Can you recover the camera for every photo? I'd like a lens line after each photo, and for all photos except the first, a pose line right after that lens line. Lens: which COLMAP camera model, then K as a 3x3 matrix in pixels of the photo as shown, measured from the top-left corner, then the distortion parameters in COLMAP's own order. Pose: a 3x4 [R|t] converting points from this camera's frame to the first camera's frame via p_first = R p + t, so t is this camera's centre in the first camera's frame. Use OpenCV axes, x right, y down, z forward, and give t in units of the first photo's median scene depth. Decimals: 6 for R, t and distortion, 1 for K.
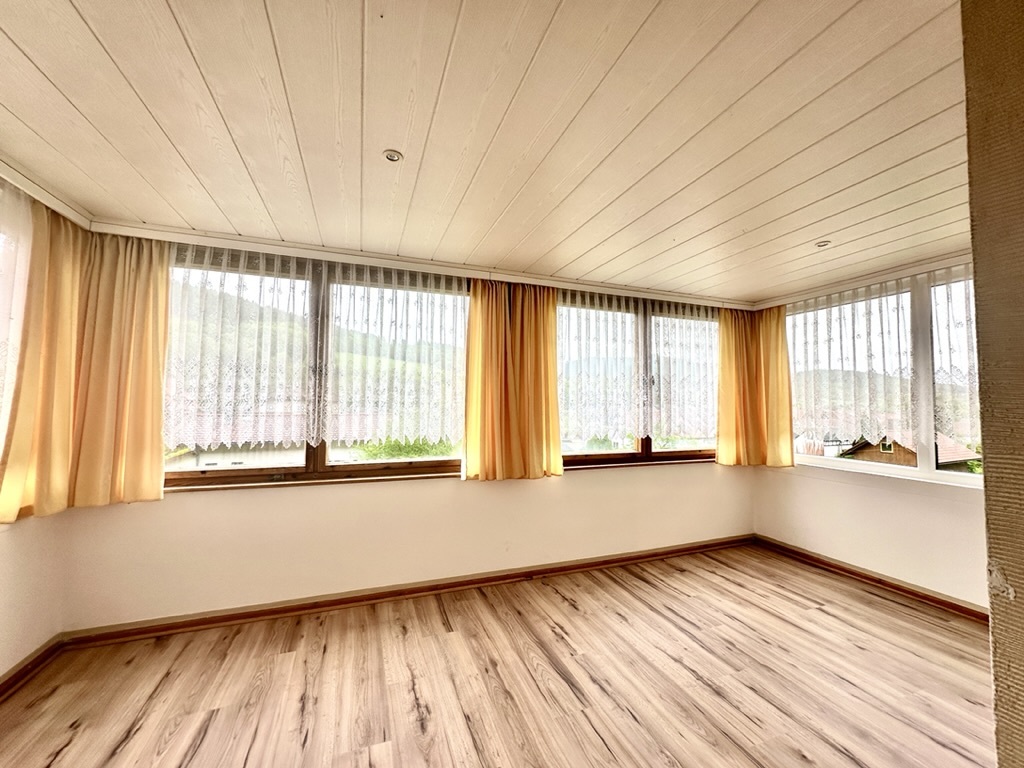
lens RADIAL K [[407.1, 0, 511.4], [0, 407.1, 381.9], [0, 0, 1]] dist [-0.003850, -0.000250]
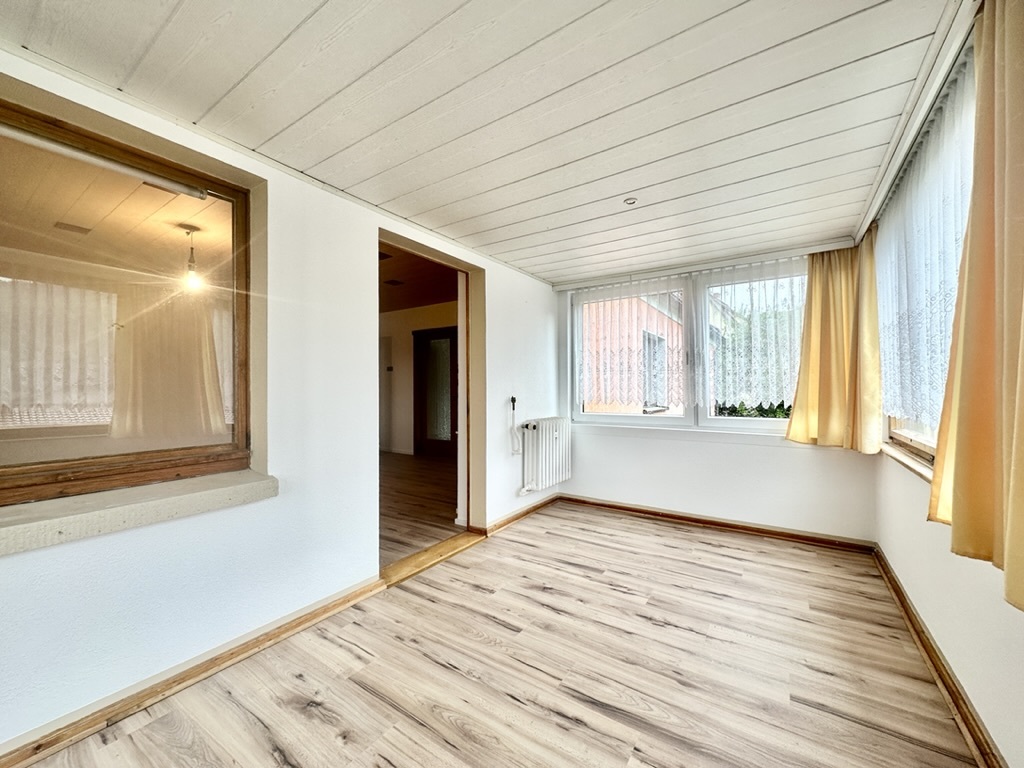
lens RADIAL K [[407.1, 0, 512.7], [0, 407.1, 386.1], [0, 0, 1]] dist [-0.003850, -0.000250]
pose [[-0.815572, -0.009319, -0.578580, 0.746157], [0.029647, 0.997884, -0.057863, 0.152230], [0.577895, -0.064344, -0.813570, 1.583209]]
